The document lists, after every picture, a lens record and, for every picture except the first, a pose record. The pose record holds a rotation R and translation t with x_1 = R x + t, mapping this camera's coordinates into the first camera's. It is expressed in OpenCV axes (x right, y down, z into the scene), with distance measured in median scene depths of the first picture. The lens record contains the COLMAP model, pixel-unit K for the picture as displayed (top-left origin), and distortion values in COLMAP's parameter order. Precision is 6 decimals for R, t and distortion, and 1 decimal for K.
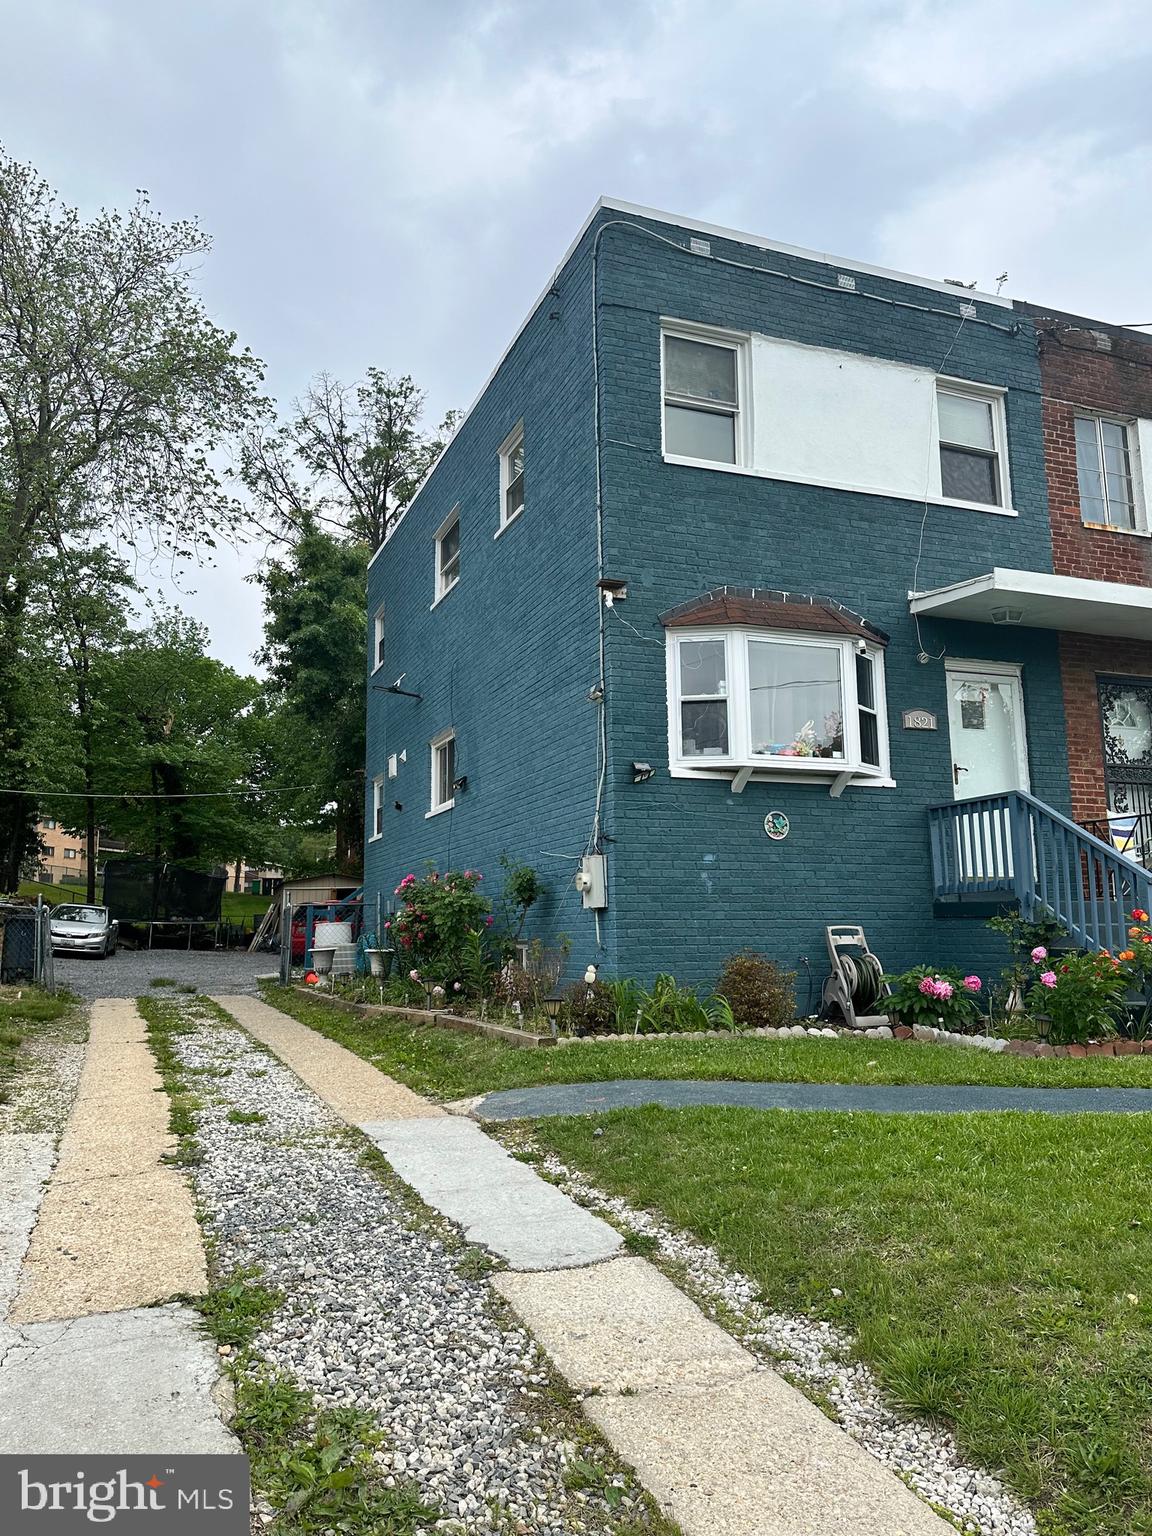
lens RADIAL K [[1117.6, 0, 571.2], [0, 1117.6, 769.3], [0, 0, 1]] dist [0.071155, -0.036802]
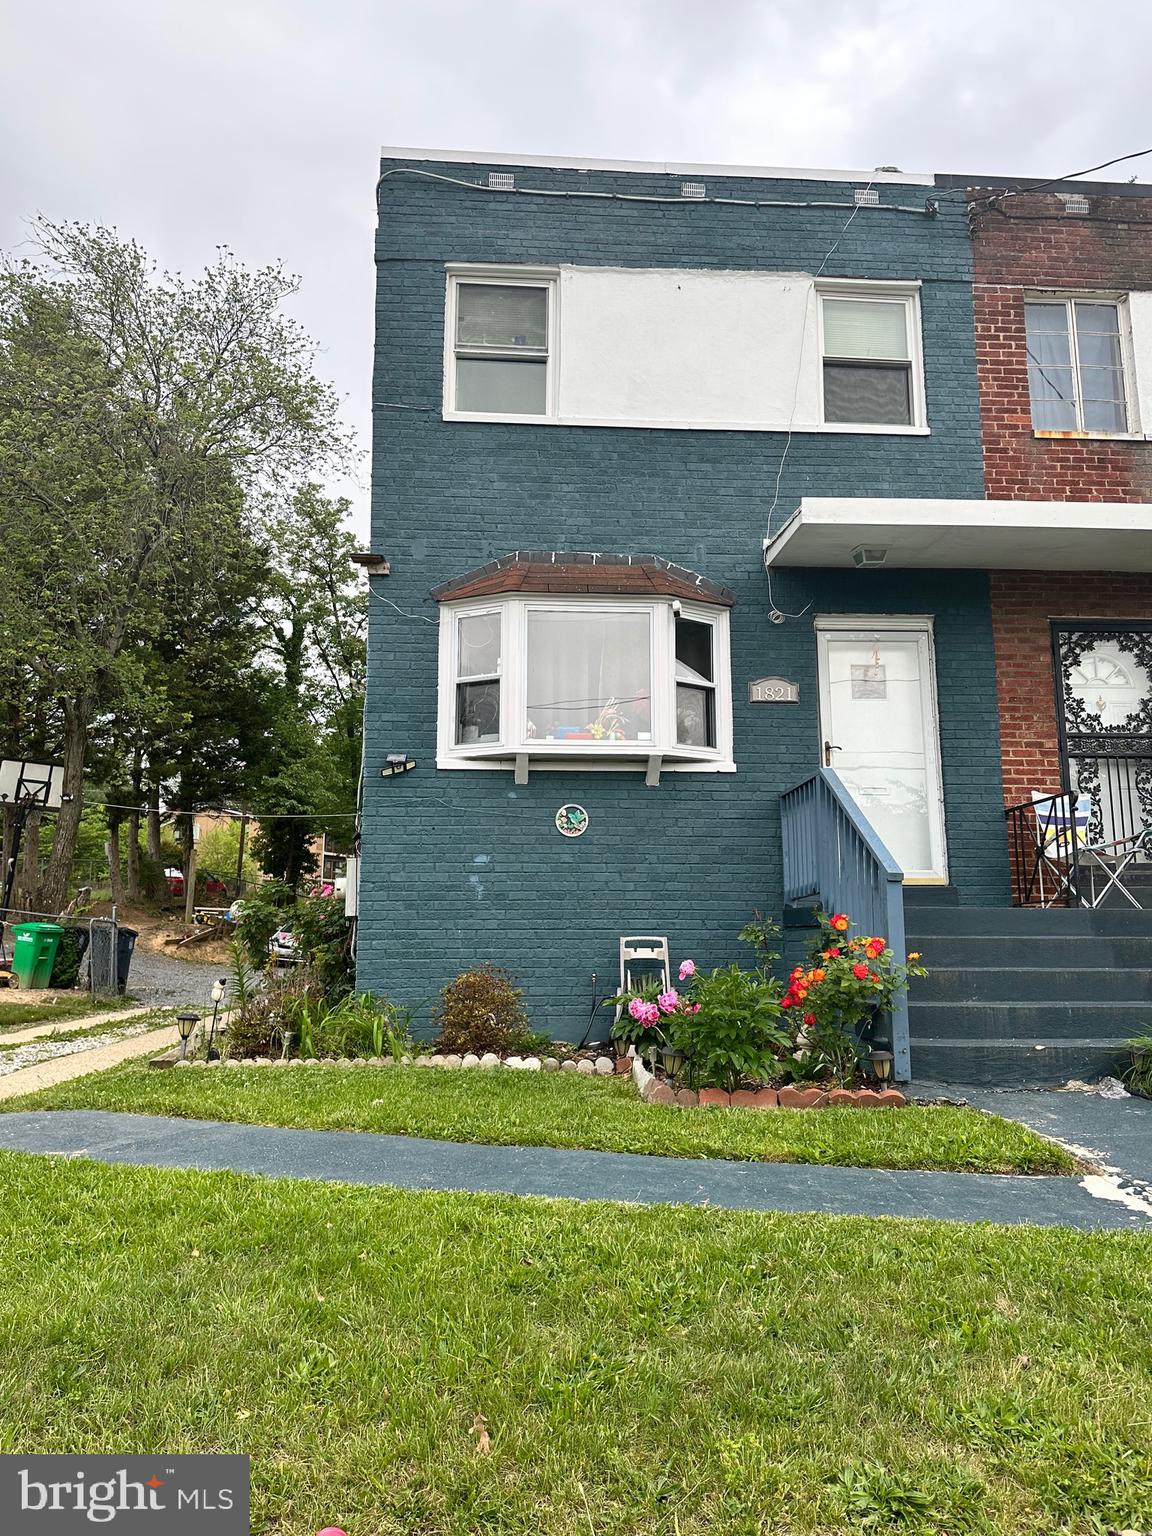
lens RADIAL K [[1117.6, 0, 570.8], [0, 1117.6, 758.2], [0, 0, 1]] dist [0.071155, -0.036802]
pose [[0.951223, -0.041868, -0.305649, 0.416384], [0.034353, 0.998962, -0.029926, 0.025885], [0.306584, 0.017967, 0.951674, 0.163779]]
